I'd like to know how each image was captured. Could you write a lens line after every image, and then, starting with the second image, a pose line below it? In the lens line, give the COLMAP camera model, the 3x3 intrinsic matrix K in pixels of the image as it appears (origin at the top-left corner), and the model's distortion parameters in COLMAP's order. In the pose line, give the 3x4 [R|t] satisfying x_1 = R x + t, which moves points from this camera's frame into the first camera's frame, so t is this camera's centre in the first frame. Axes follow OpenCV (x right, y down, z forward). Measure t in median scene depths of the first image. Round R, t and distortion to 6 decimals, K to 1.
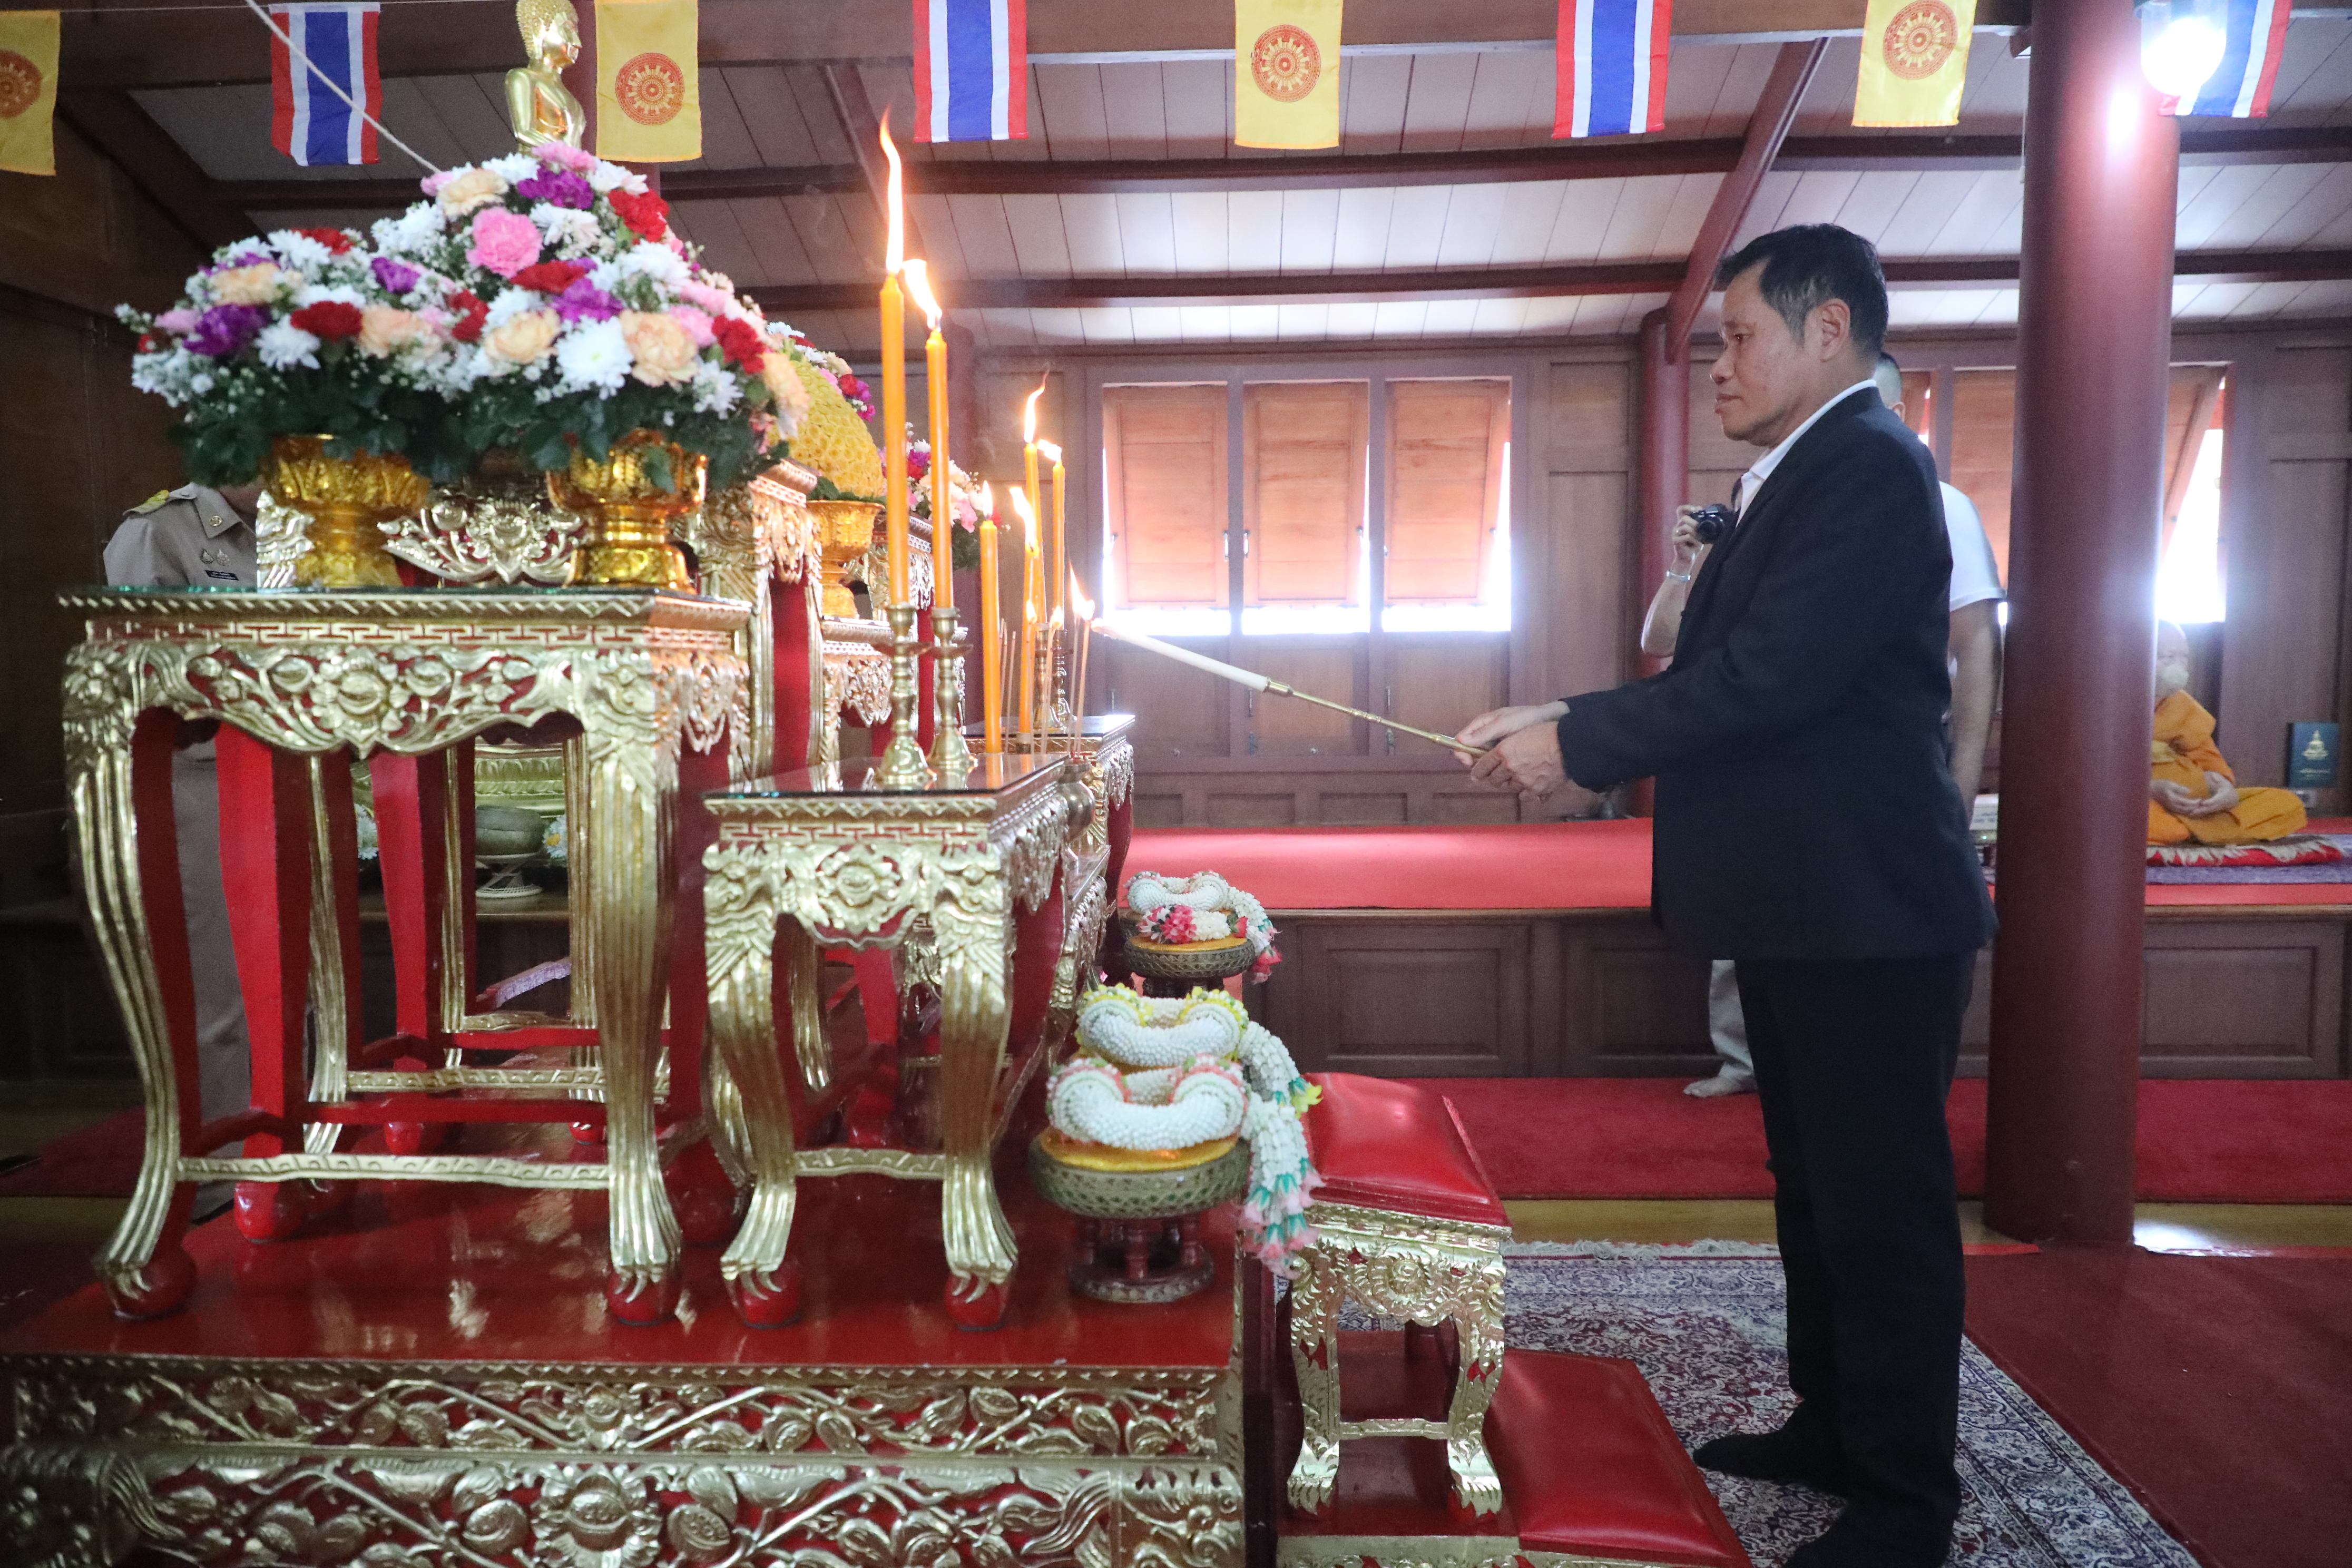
lens RADIAL K [[1633.5, 0, 1171.0], [0, 1633.5, 793.9], [0, 0, 1]] dist [-0.027827, 0.012744]
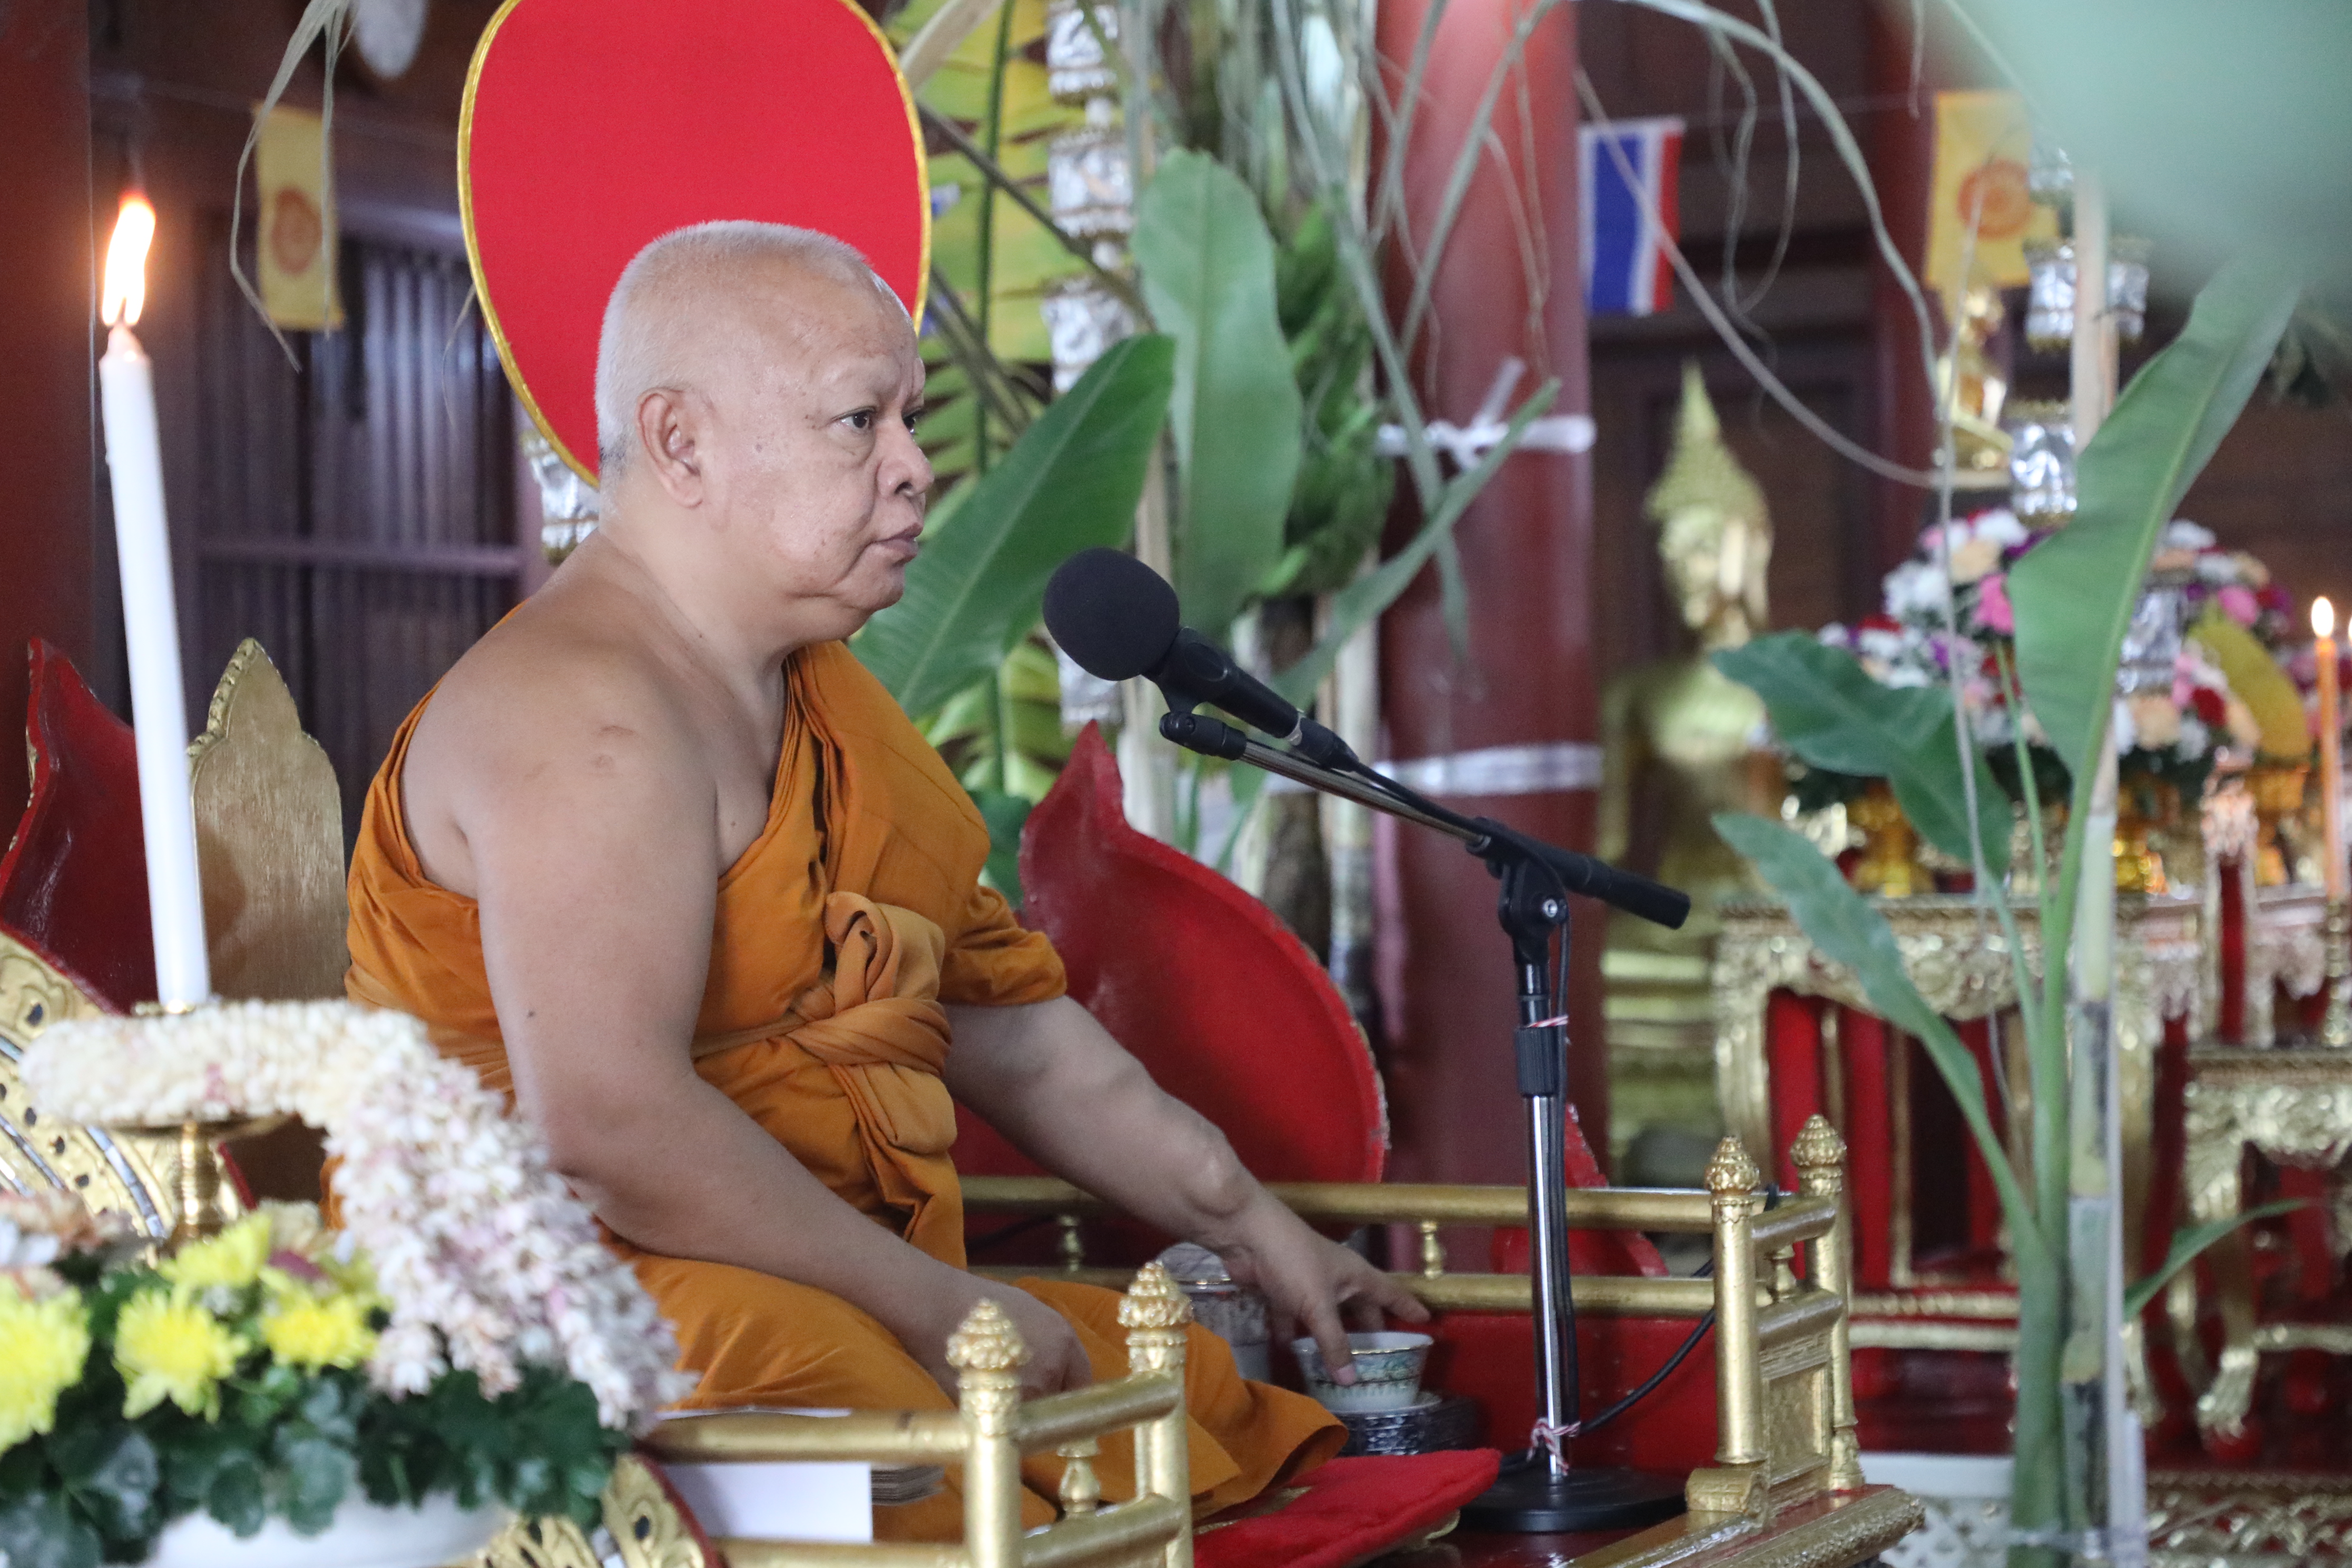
lens RADIAL K [[5218.2, 0, 1189.8], [0, 5218.2, 776.1], [0, 0, 1]] dist [0.036923, 0.000000]
pose [[0.927562, -0.023556, -0.372927, 0.541681], [-0.010042, 0.996079, -0.087896, 0.158505], [0.373535, 0.085274, 0.923688, -3.191399]]
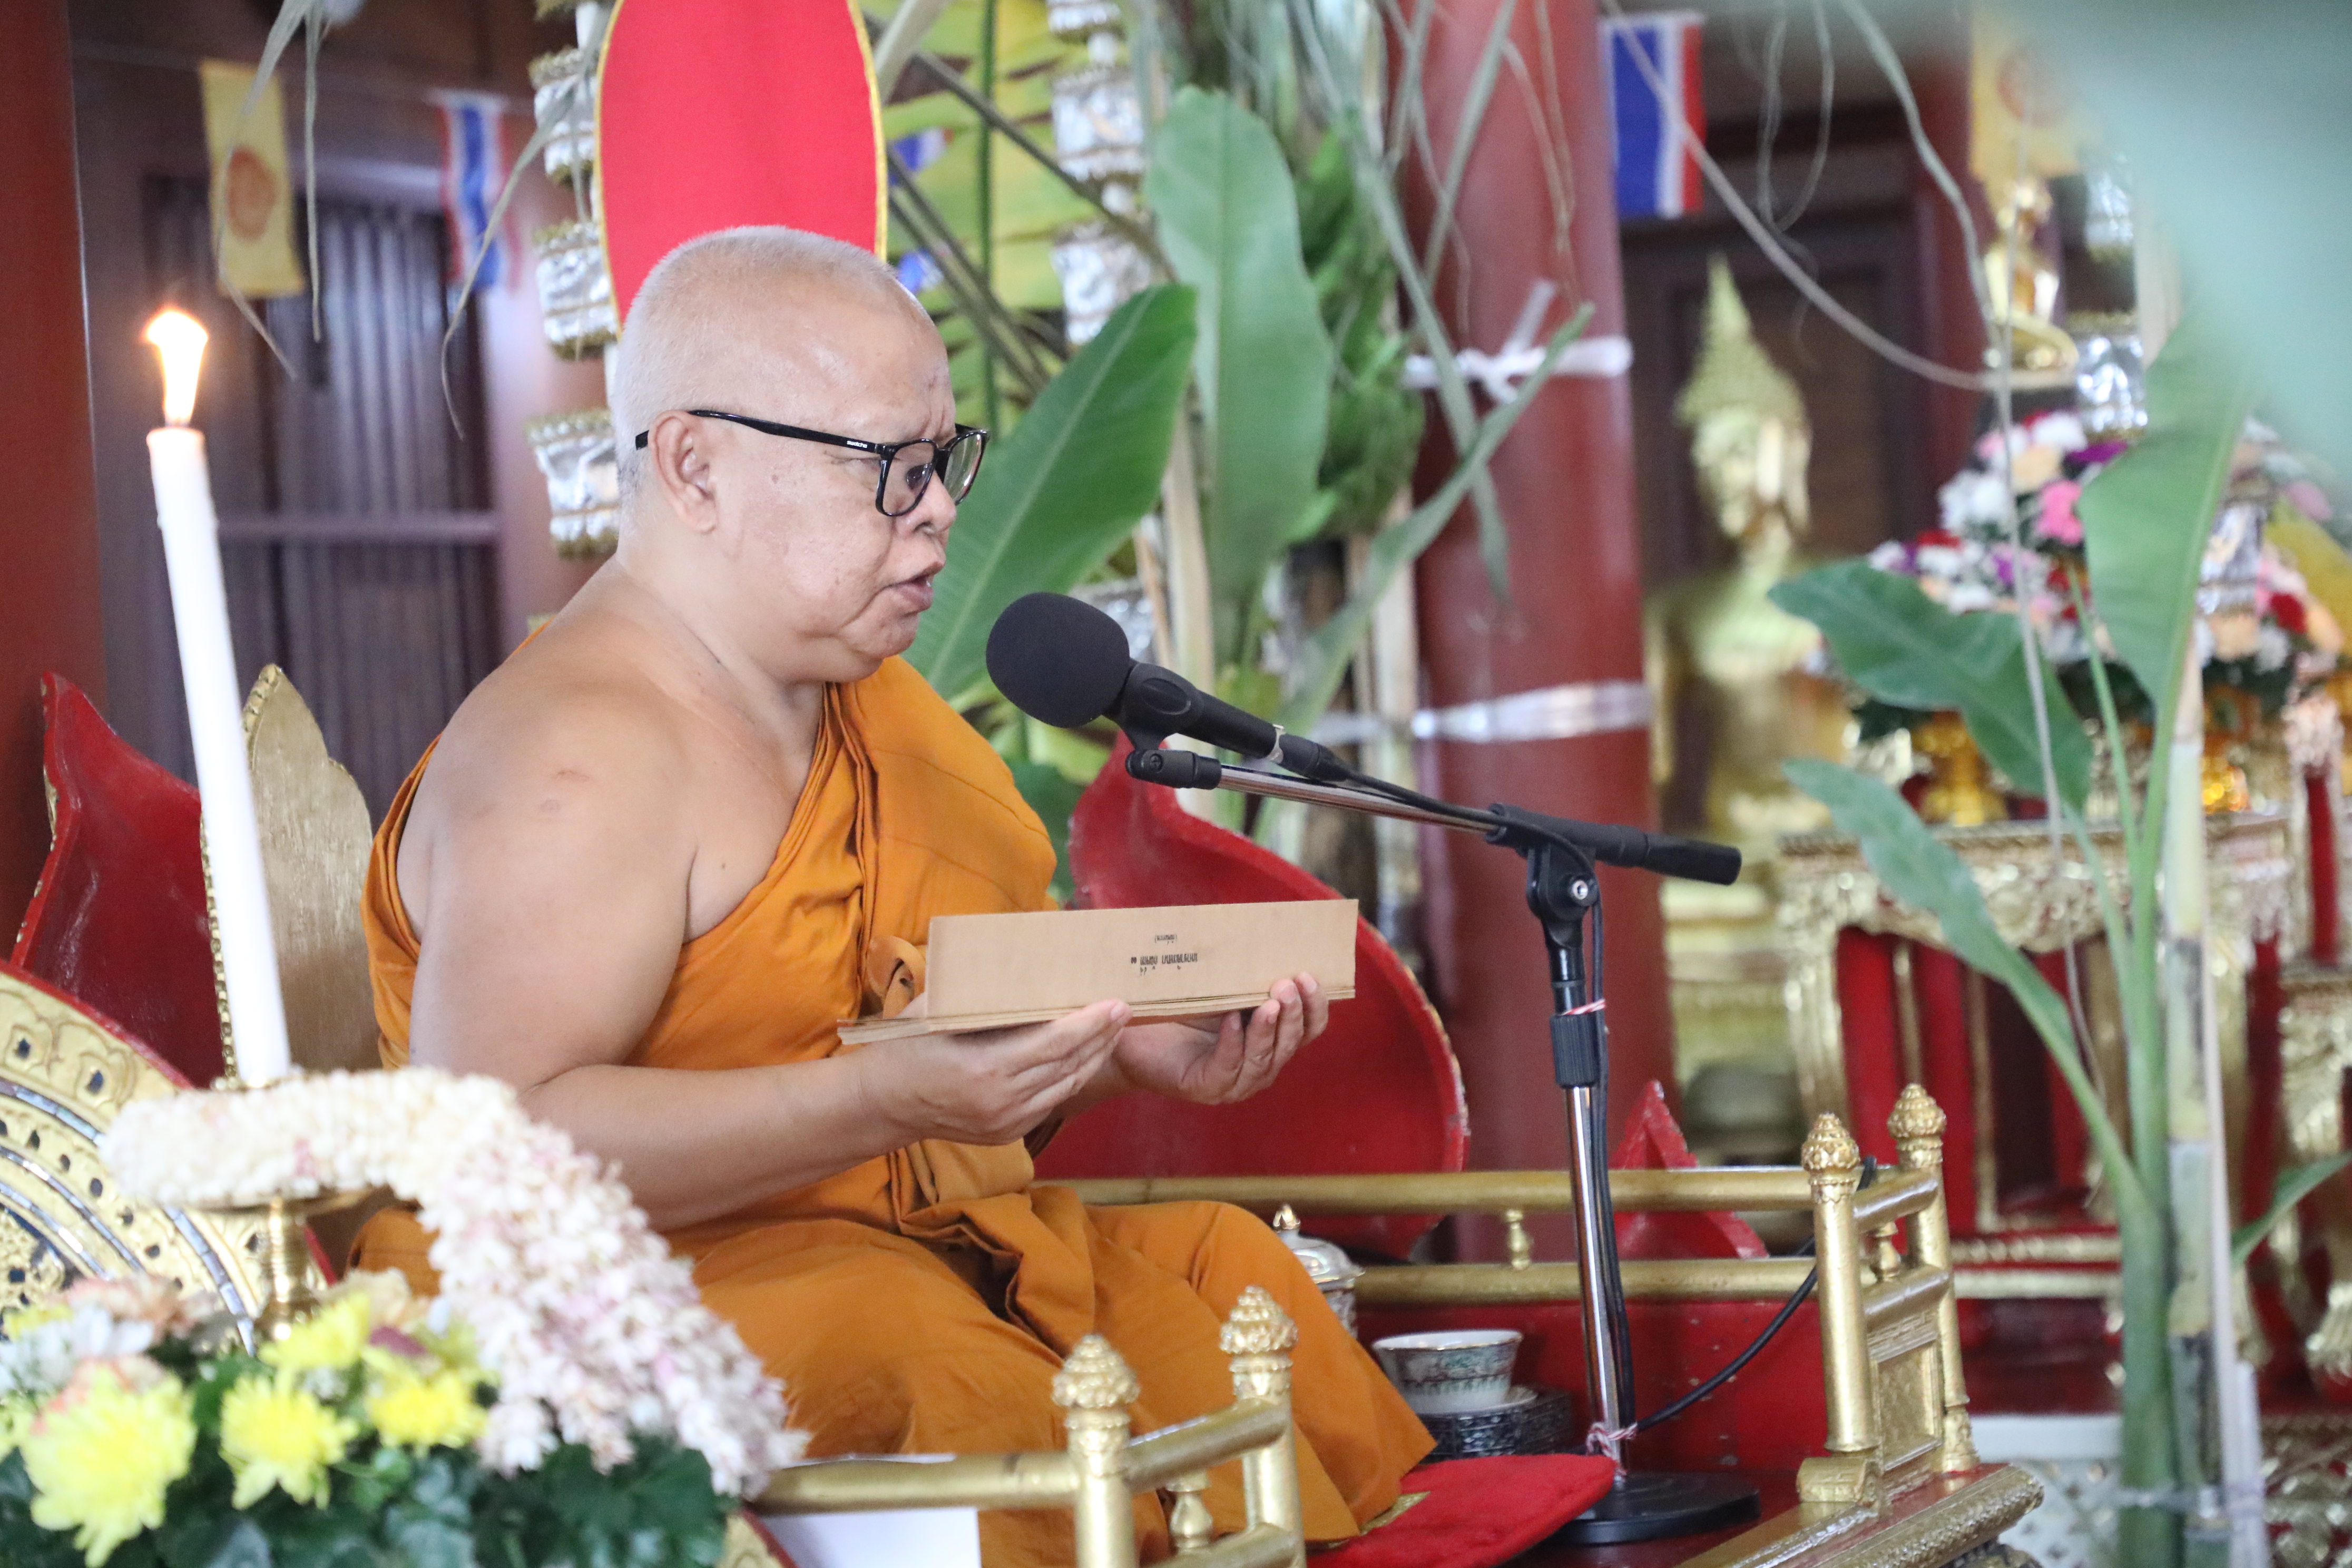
lens RADIAL K [[5533.8, 0, 1159.2], [0, 5533.8, 797.0], [0, 0, 1]] dist [0.043477, 0.000000]
pose [[0.923541, -0.057648, -0.379141, 0.539243], [0.033507, 0.996986, -0.069973, 0.134059], [0.382032, 0.051919, 0.922689, -3.250032]]
